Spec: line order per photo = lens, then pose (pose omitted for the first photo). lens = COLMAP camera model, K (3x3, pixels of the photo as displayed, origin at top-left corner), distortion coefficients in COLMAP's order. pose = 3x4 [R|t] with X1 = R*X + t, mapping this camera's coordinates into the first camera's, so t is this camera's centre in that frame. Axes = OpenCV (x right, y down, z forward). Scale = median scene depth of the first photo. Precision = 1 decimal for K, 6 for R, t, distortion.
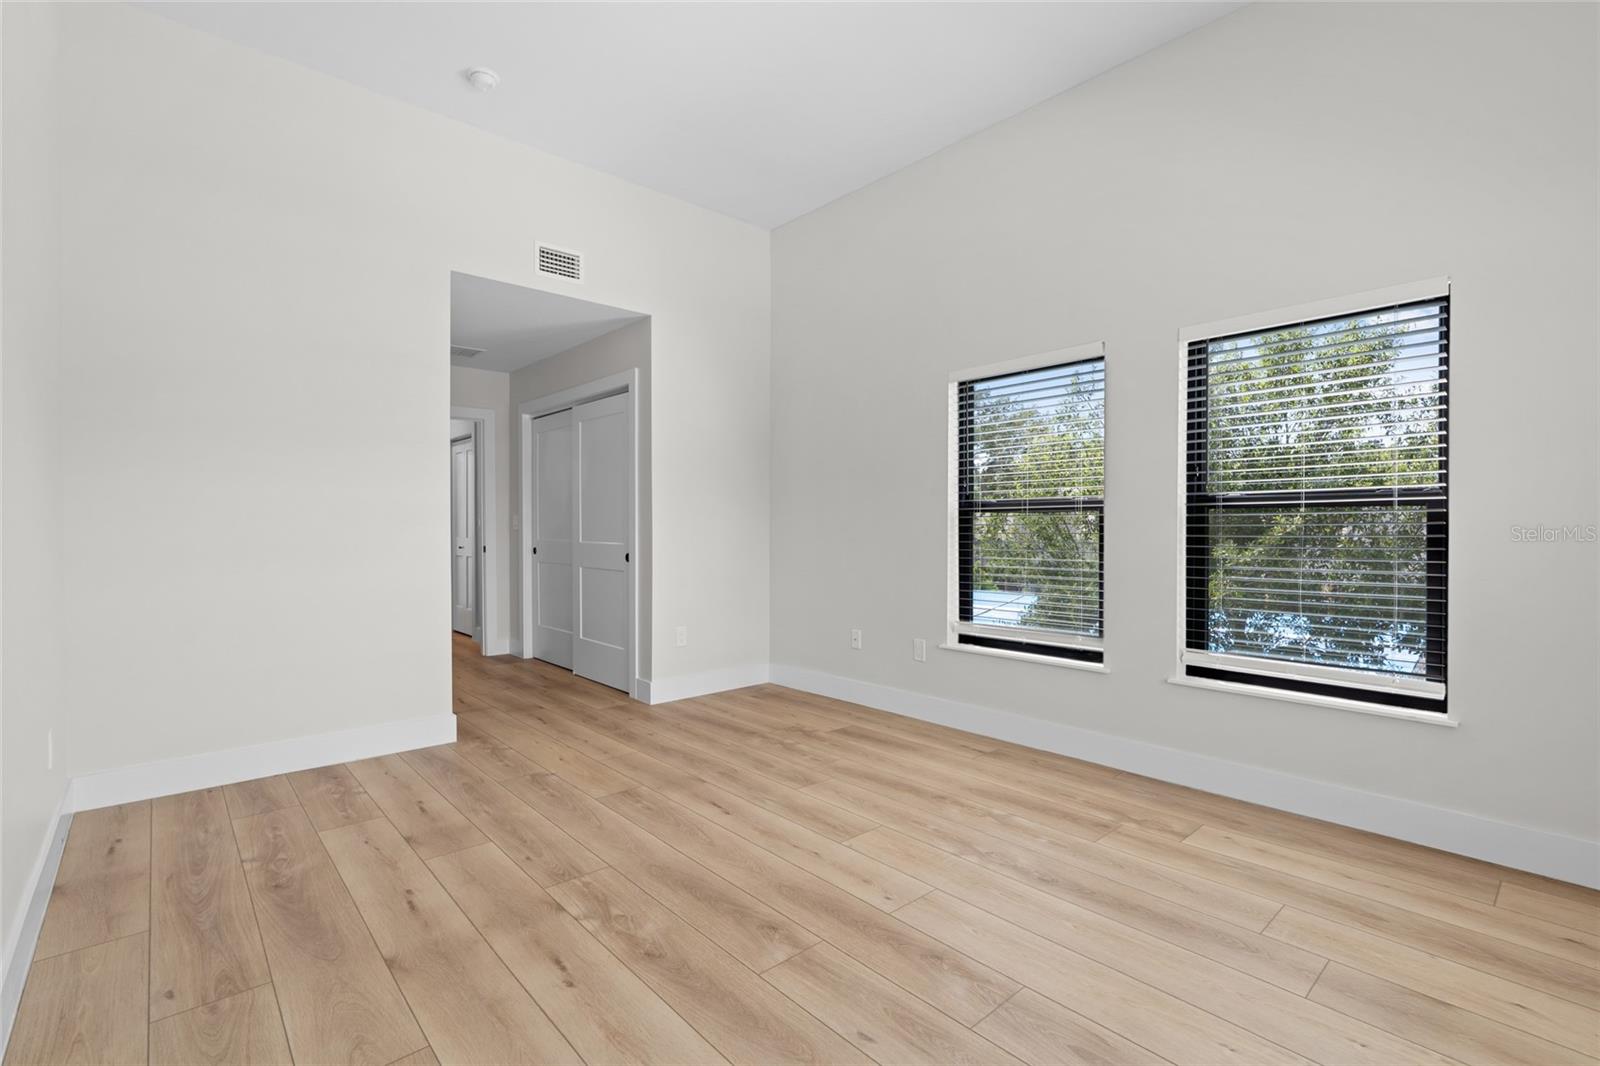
lens RADIAL K [[726.4, 0, 802.0], [0, 726.4, 528.2], [0, 0, 1]] dist [-0.005616, 0.000131]
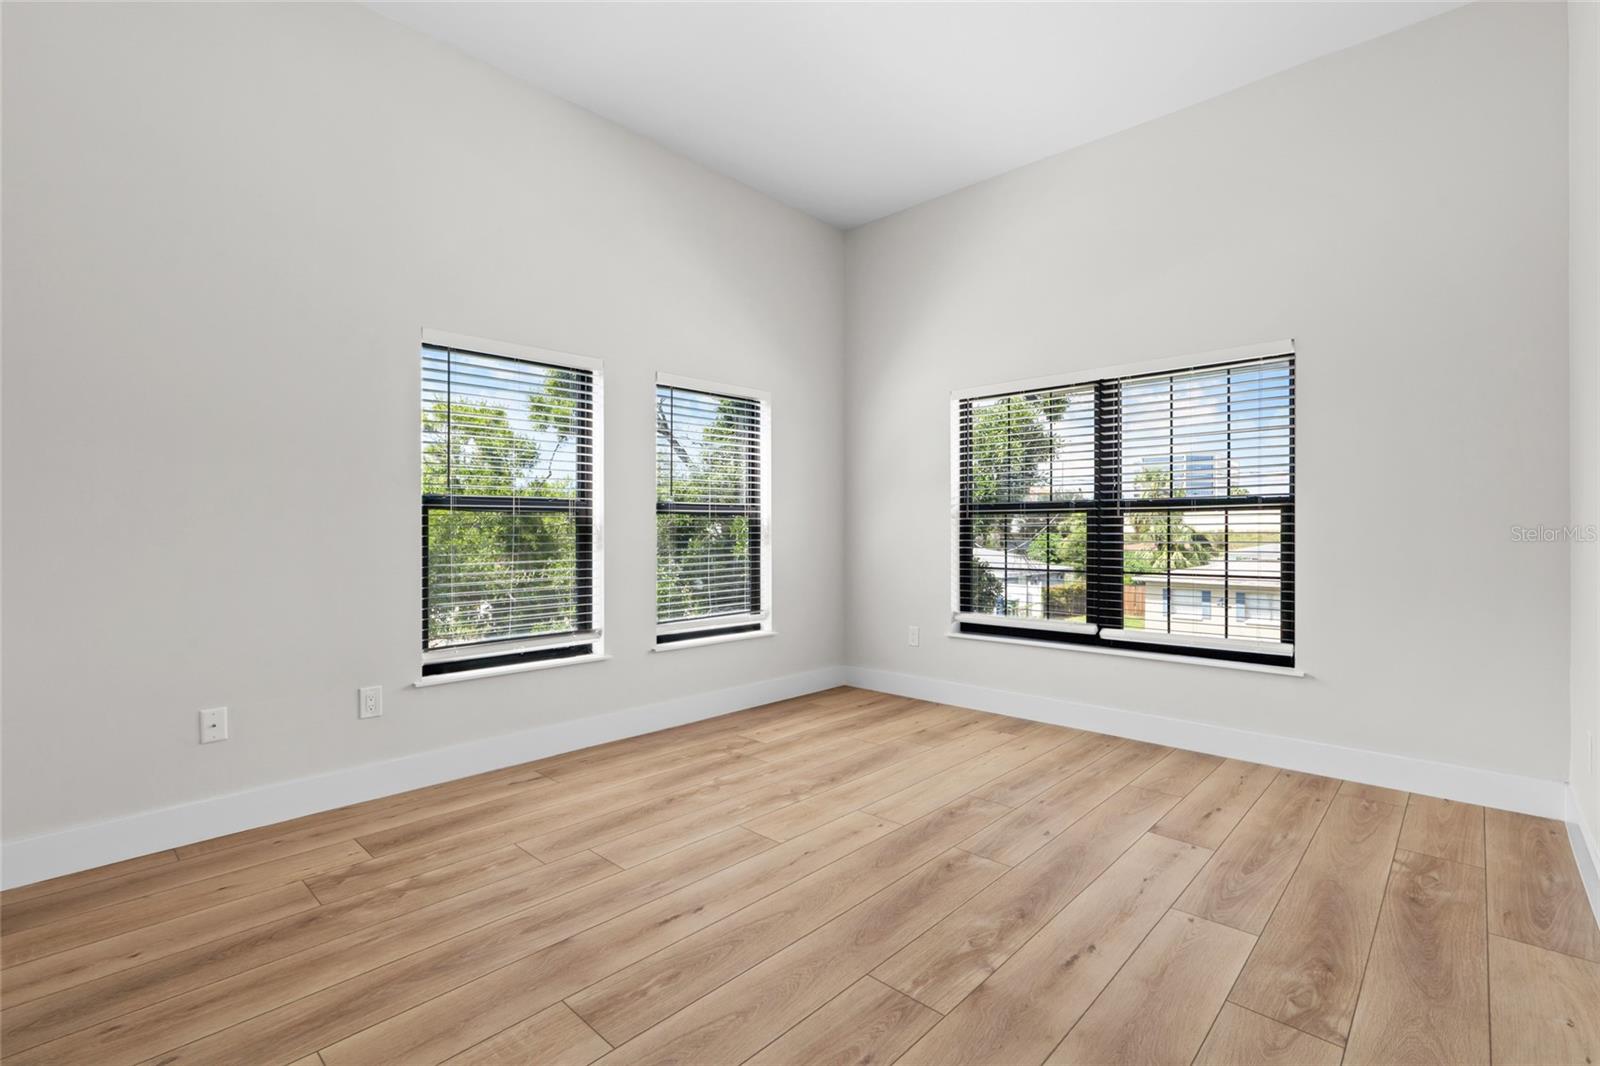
lens RADIAL K [[726.4, 0, 802.0], [0, 726.4, 528.2], [0, 0, 1]] dist [-0.005616, 0.000131]
pose [[-0.089133, 0.001071, 0.996019, -0.853848], [0.000643, 0.999999, -0.001018, 0.000762], [-0.996020, 0.000550, -0.089134, 0.957200]]
